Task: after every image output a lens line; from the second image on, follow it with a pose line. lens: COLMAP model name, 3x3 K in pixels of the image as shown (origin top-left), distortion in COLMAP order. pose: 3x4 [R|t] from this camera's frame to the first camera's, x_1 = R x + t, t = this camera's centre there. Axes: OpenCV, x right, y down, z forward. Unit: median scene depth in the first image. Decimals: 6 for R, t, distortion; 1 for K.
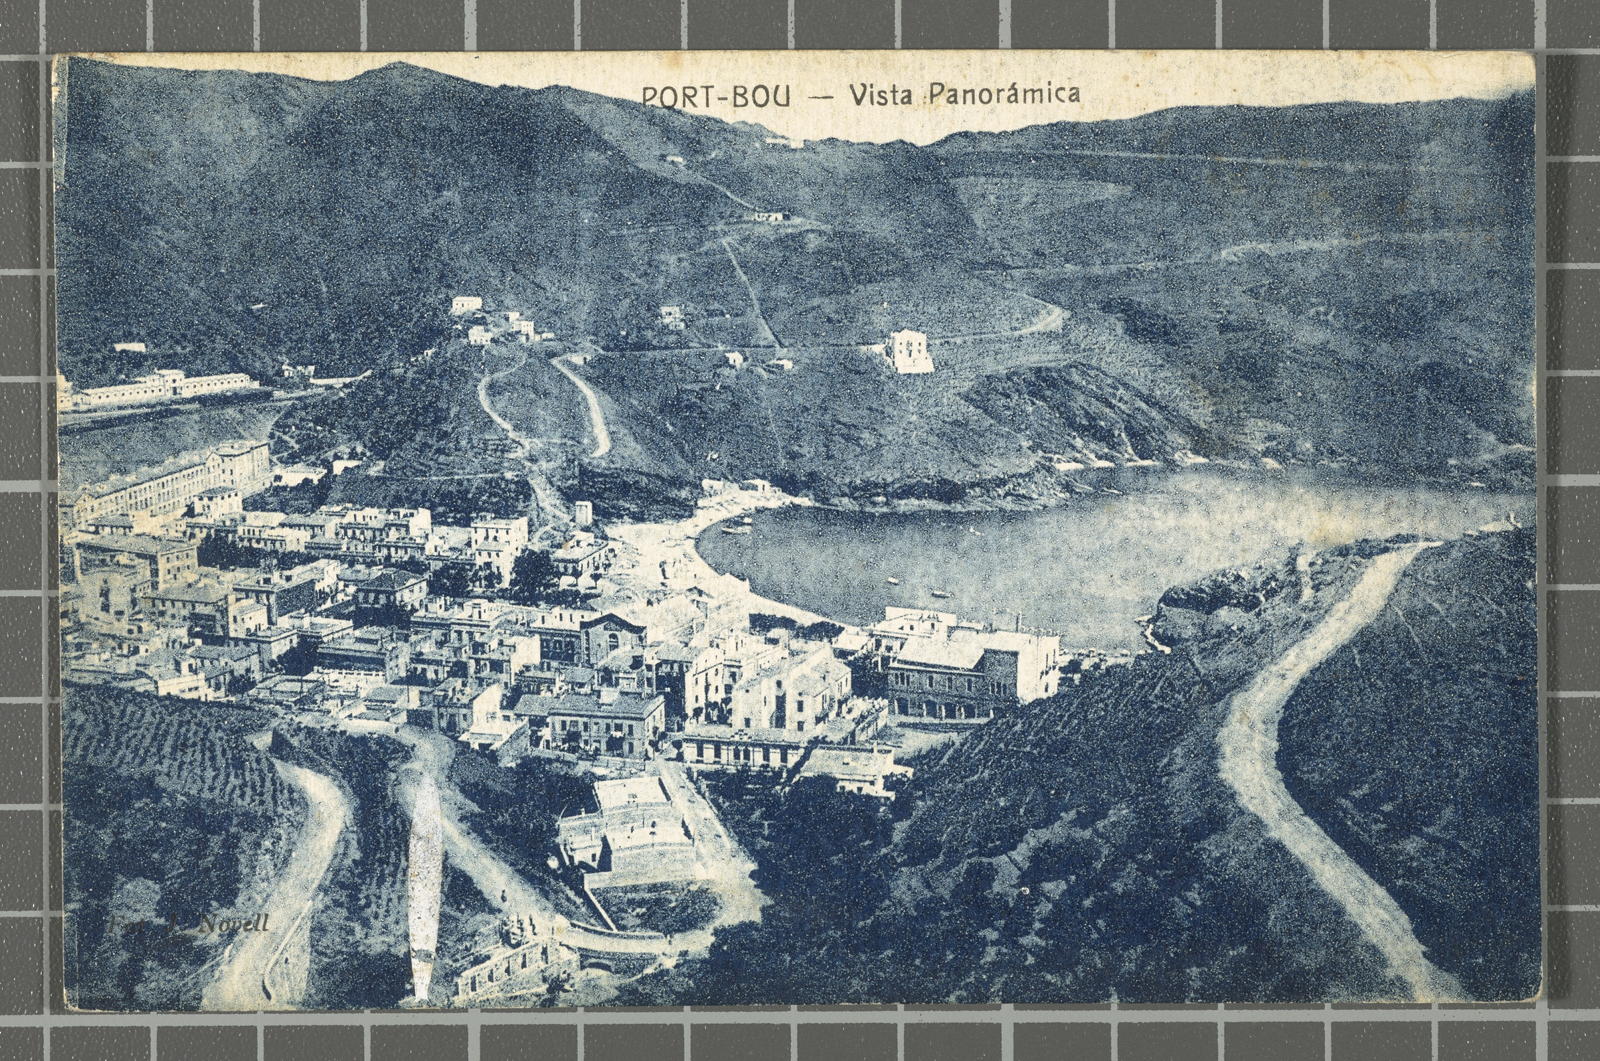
lens RADIAL K [[5557.9, 0, 795.8], [0, 5557.9, 528.1], [0, 0, 1]] dist [1.260233, 0.000000]
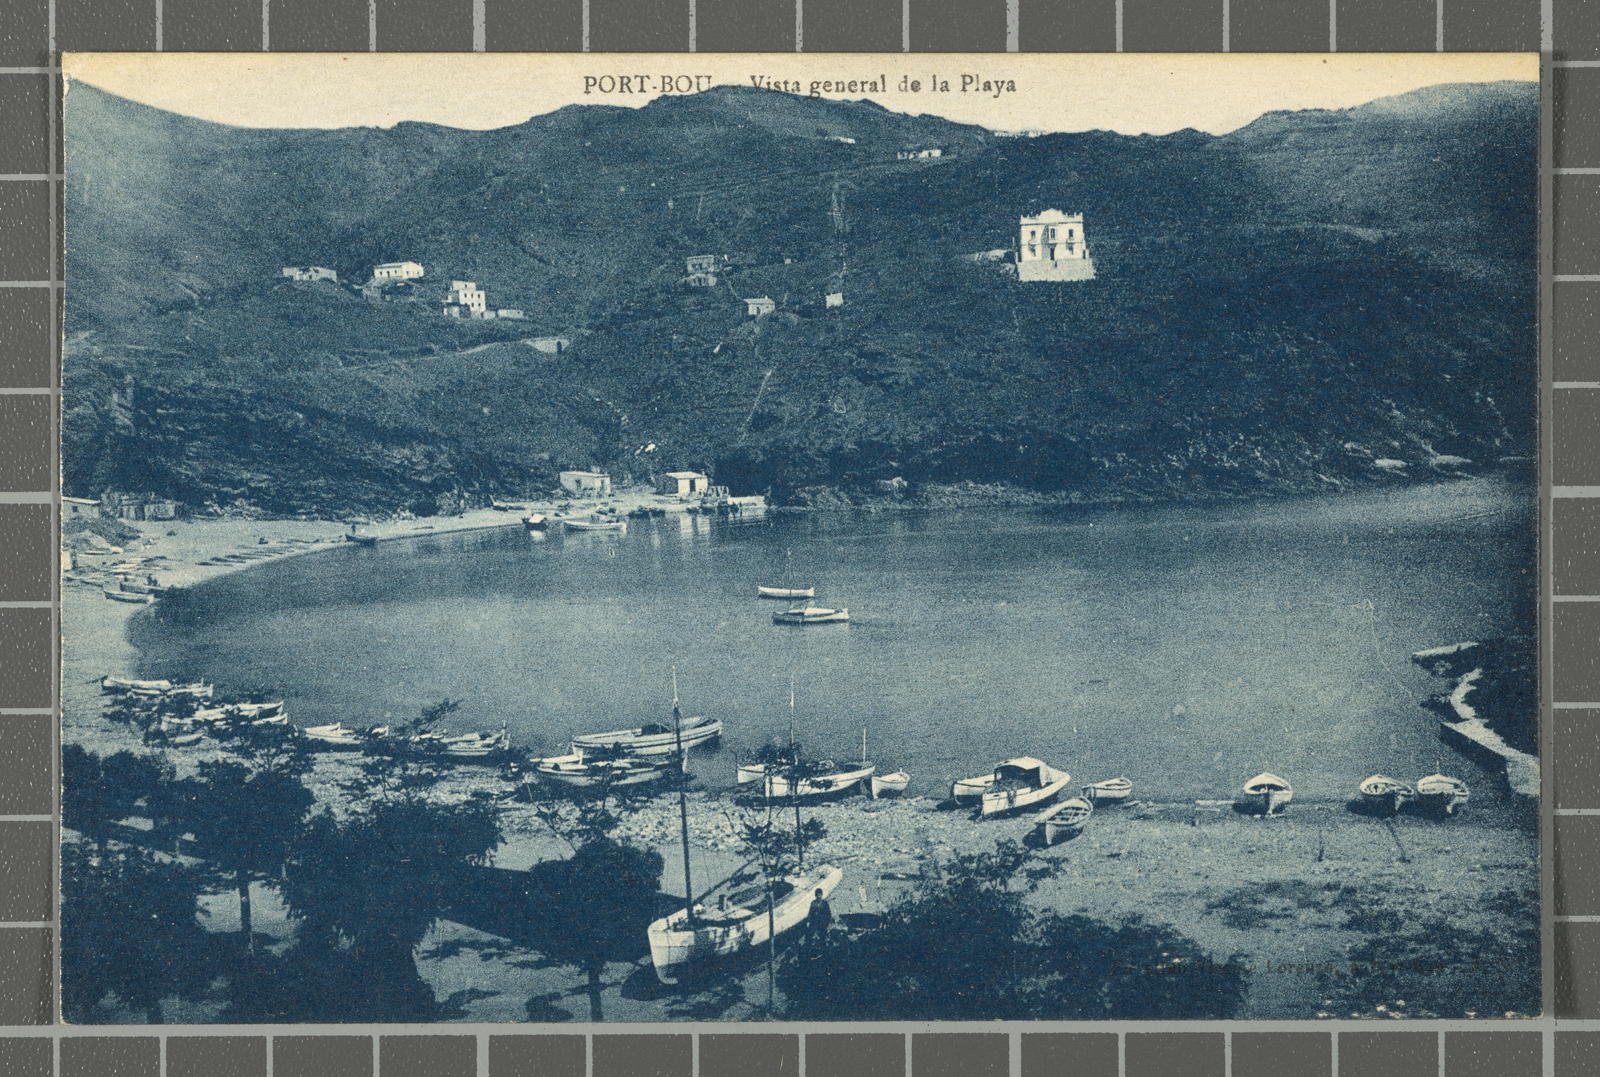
lens RADIAL K [[5648.1, 0, 791.4], [0, 5648.1, 538.6], [0, 0, 1]] dist [1.292191, 0.000000]
pose [[0.997470, 0.004606, -0.070933, 0.046076], [-0.007264, 0.999279, -0.037270, 0.018650], [0.070711, 0.037691, 0.996785, 0.673244]]
